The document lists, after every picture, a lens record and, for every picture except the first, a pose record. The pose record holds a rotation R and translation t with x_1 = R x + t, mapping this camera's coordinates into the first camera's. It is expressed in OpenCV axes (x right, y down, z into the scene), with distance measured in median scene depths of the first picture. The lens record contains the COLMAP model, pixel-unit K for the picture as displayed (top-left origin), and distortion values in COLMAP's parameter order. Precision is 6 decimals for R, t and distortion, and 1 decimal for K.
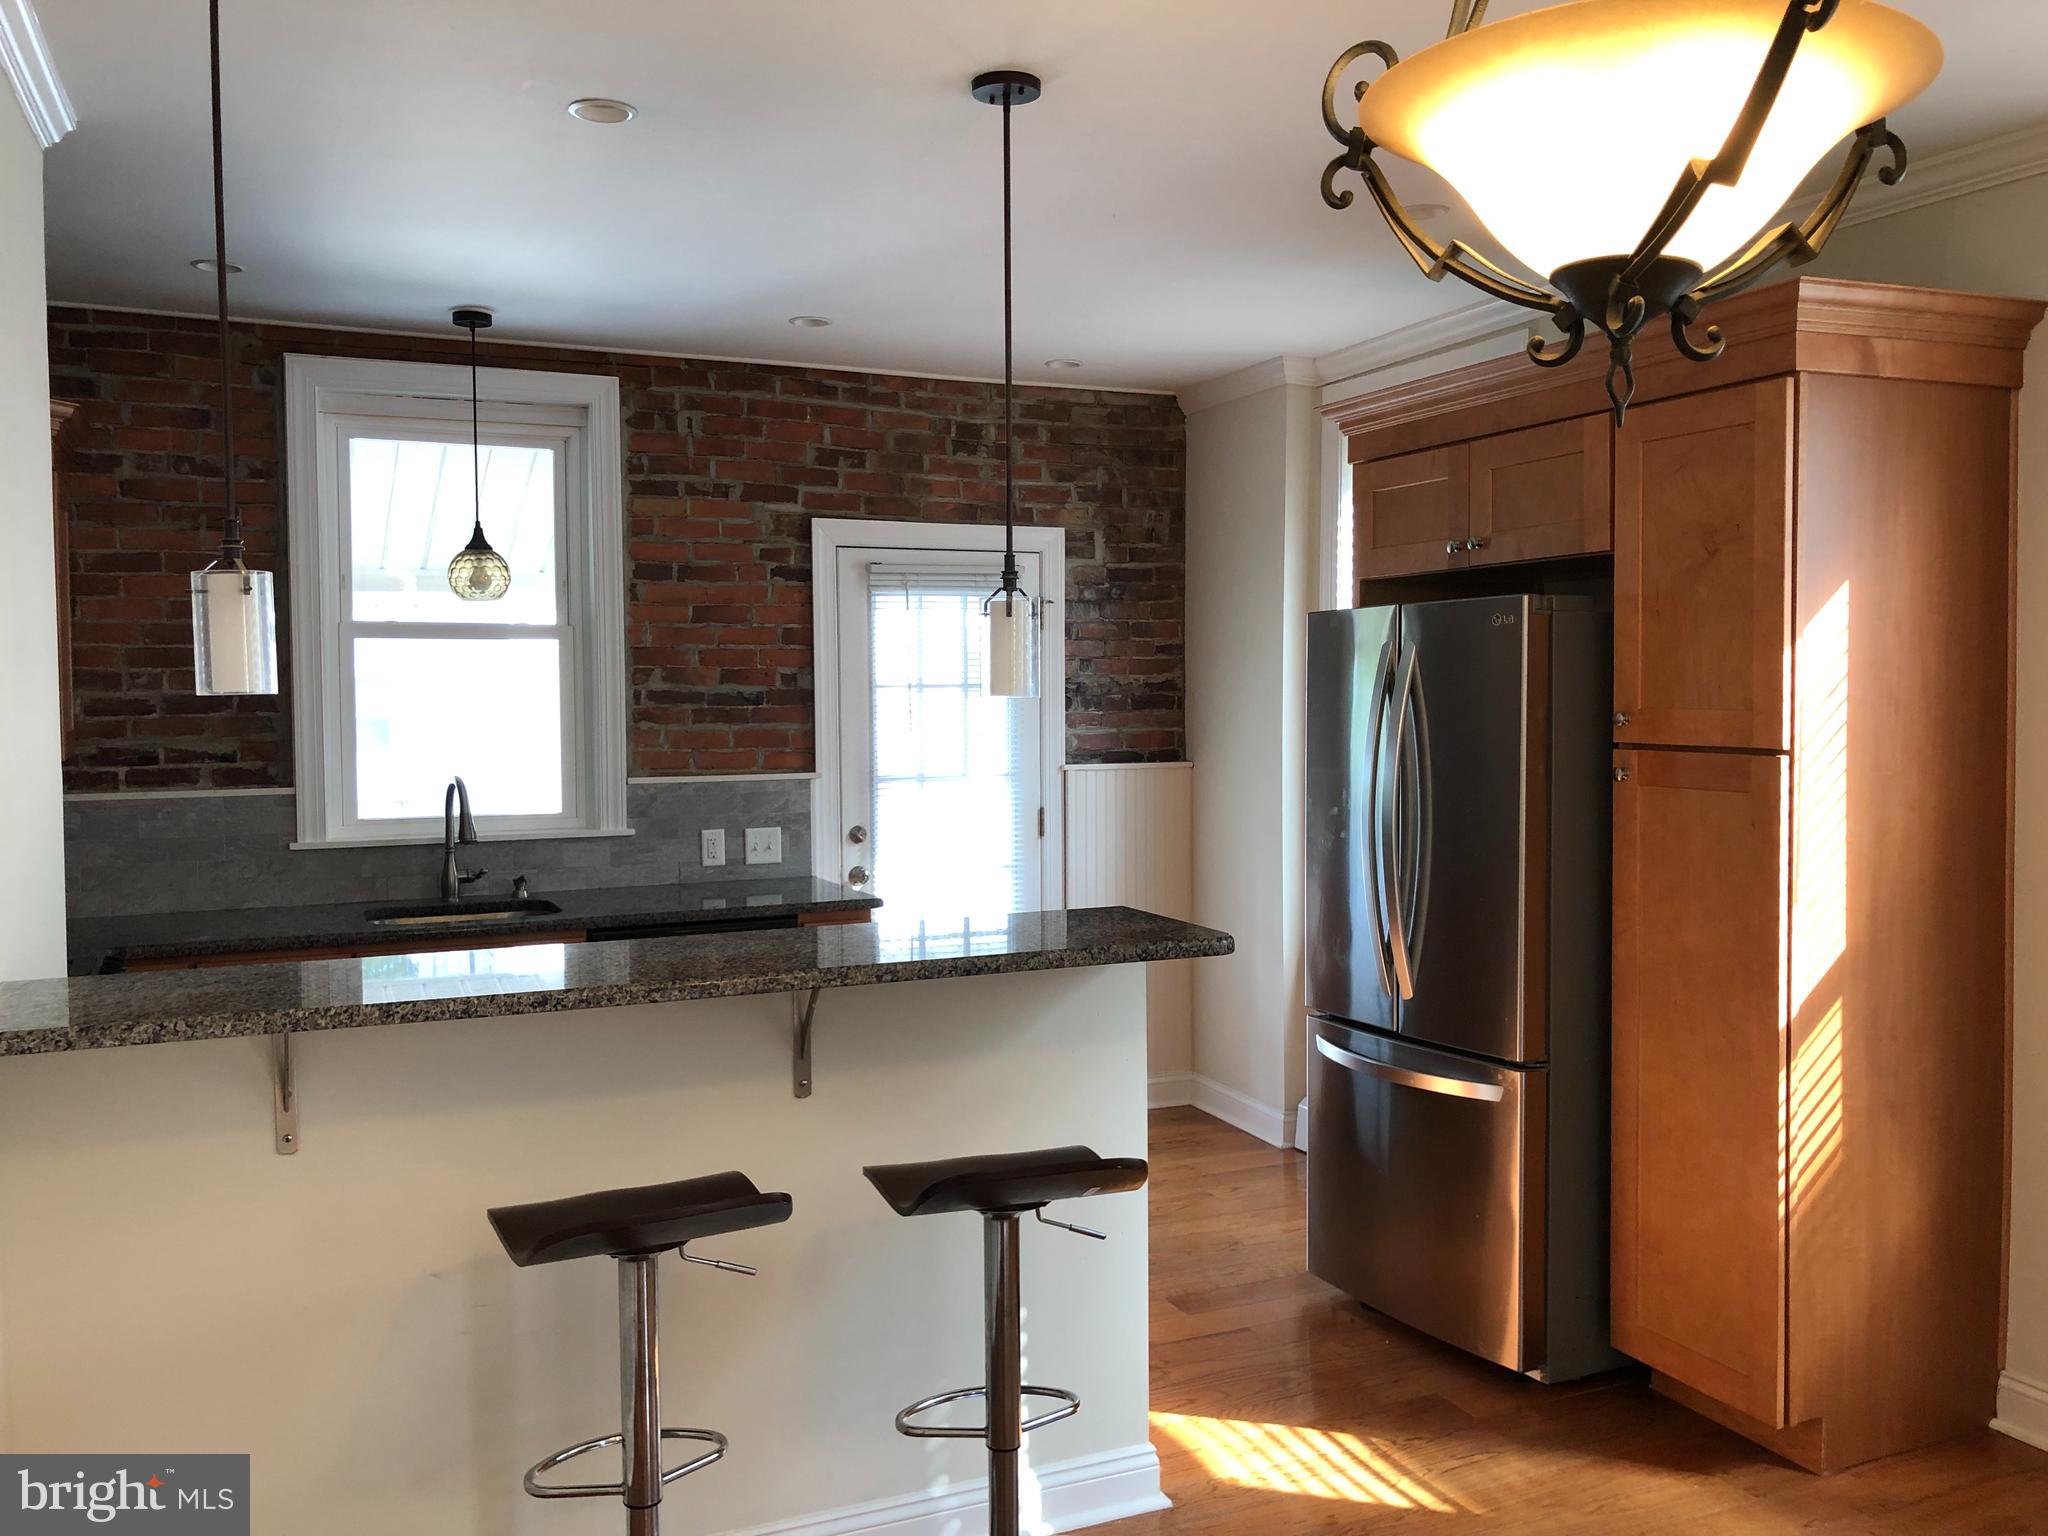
lens RADIAL K [[1673.0, 0, 989.4], [0, 1673.0, 772.7], [0, 0, 1]] dist [0.086586, -0.135513]
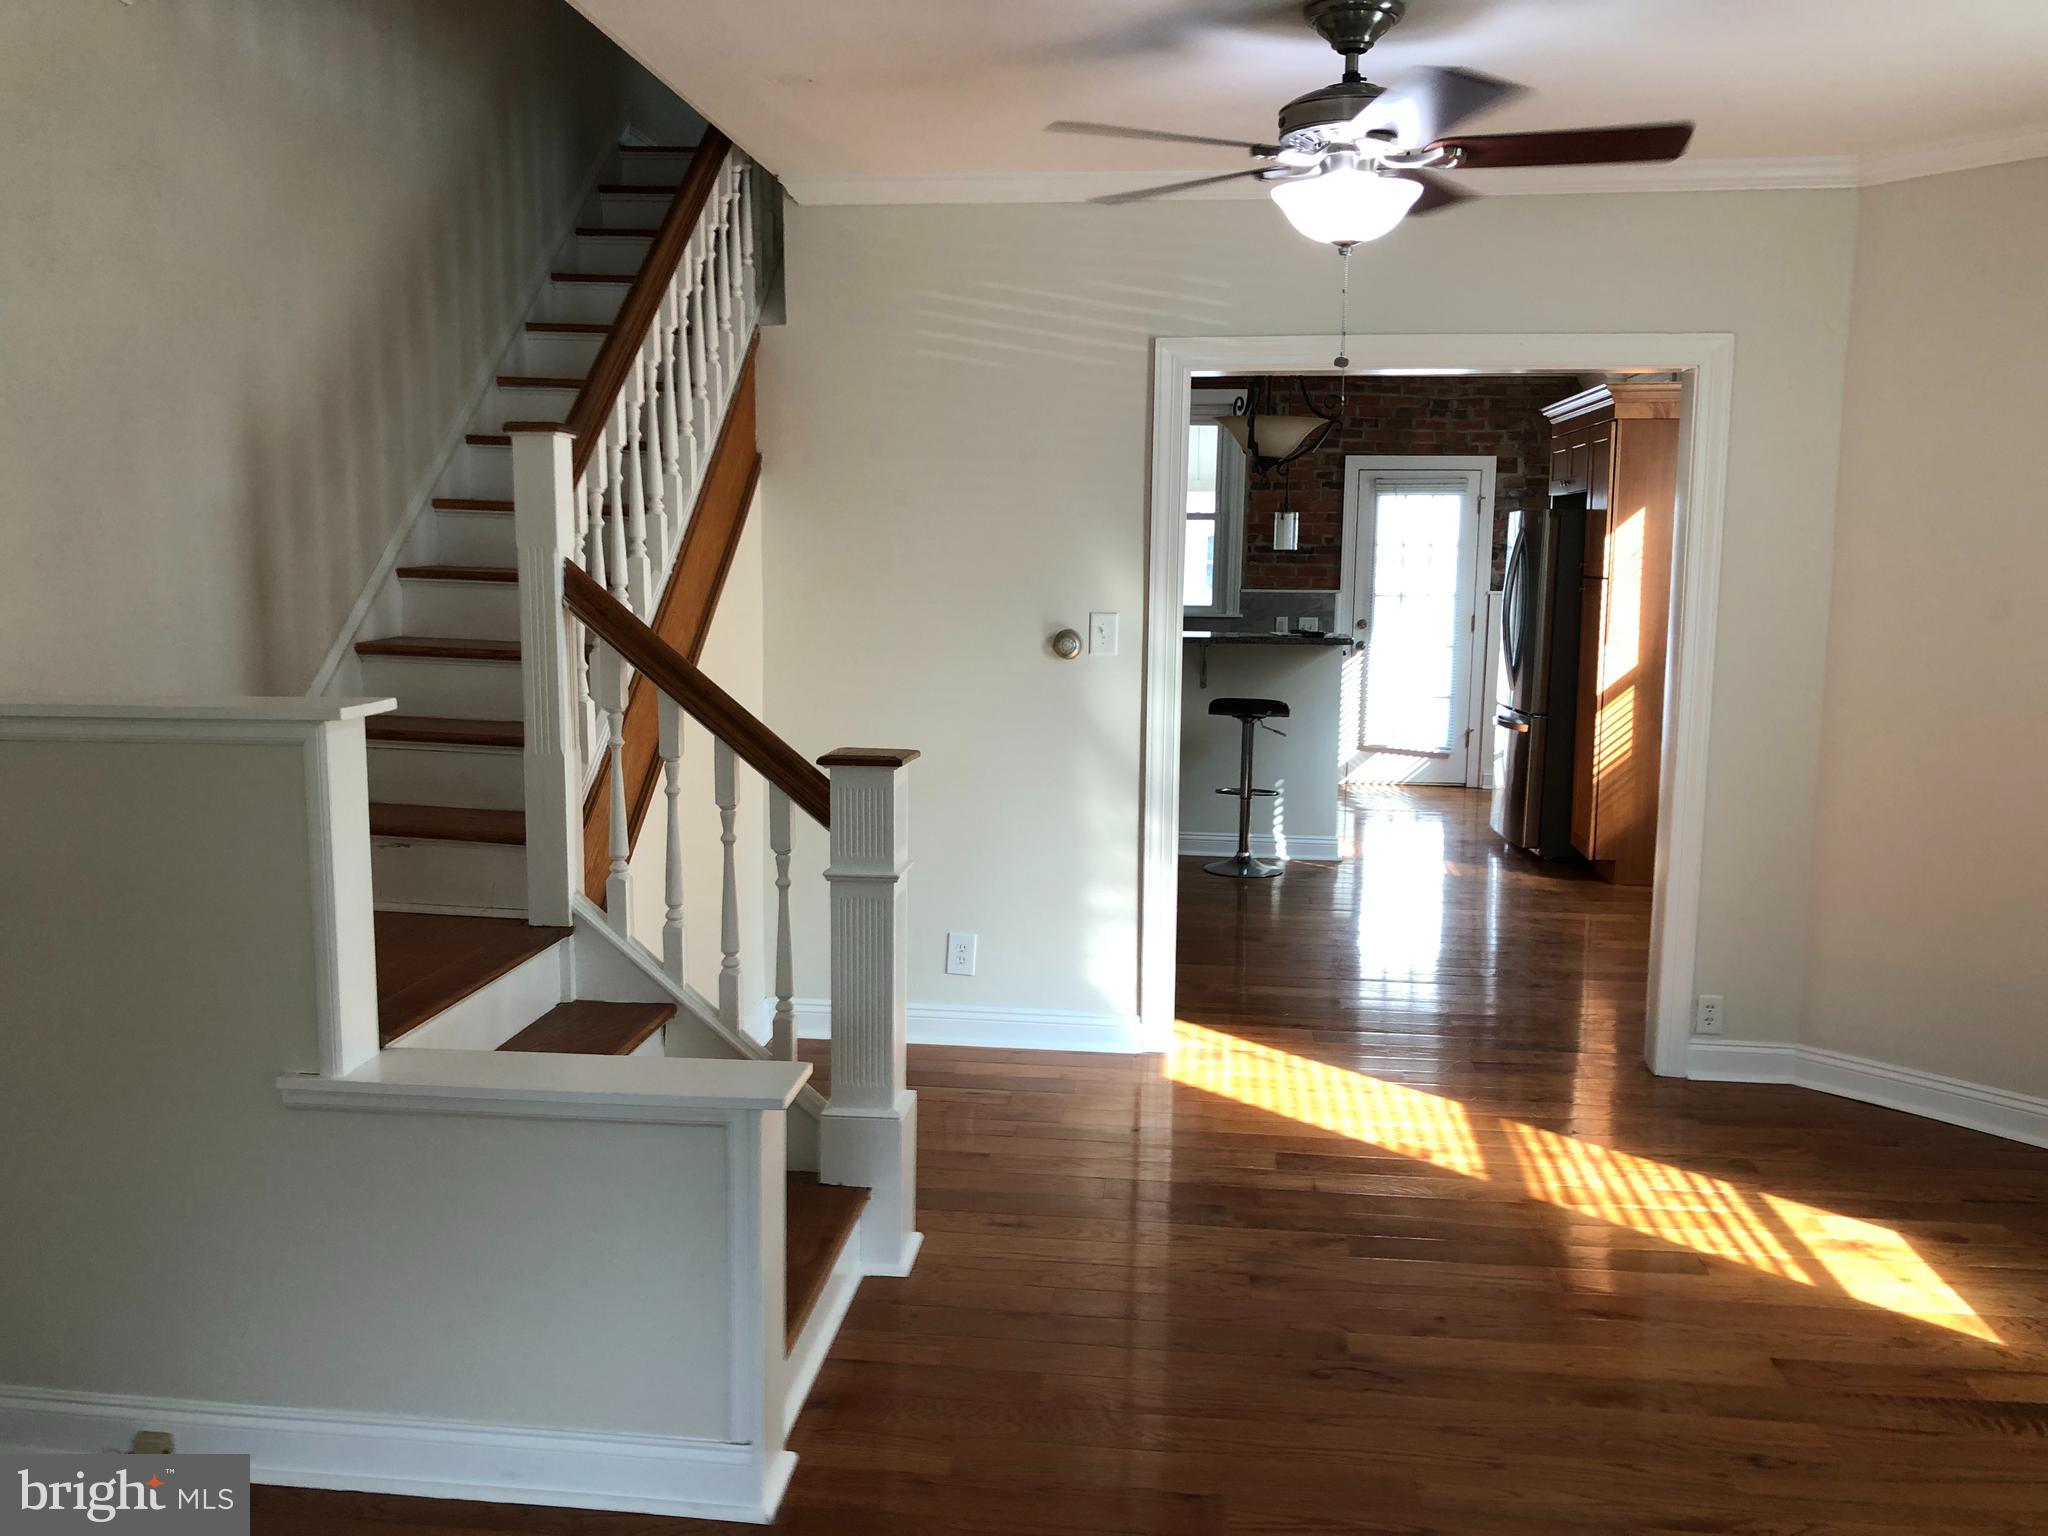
lens RADIAL K [[1686.6, 0, 994.4], [0, 1686.6, 771.1], [0, 0, 1]] dist [0.018409, 0.005674]
pose [[0.860198, 0.083922, -0.503008, 0.558321], [-0.040266, 0.994464, 0.097057, 0.035339], [0.508368, -0.063235, 0.858815, -0.892586]]
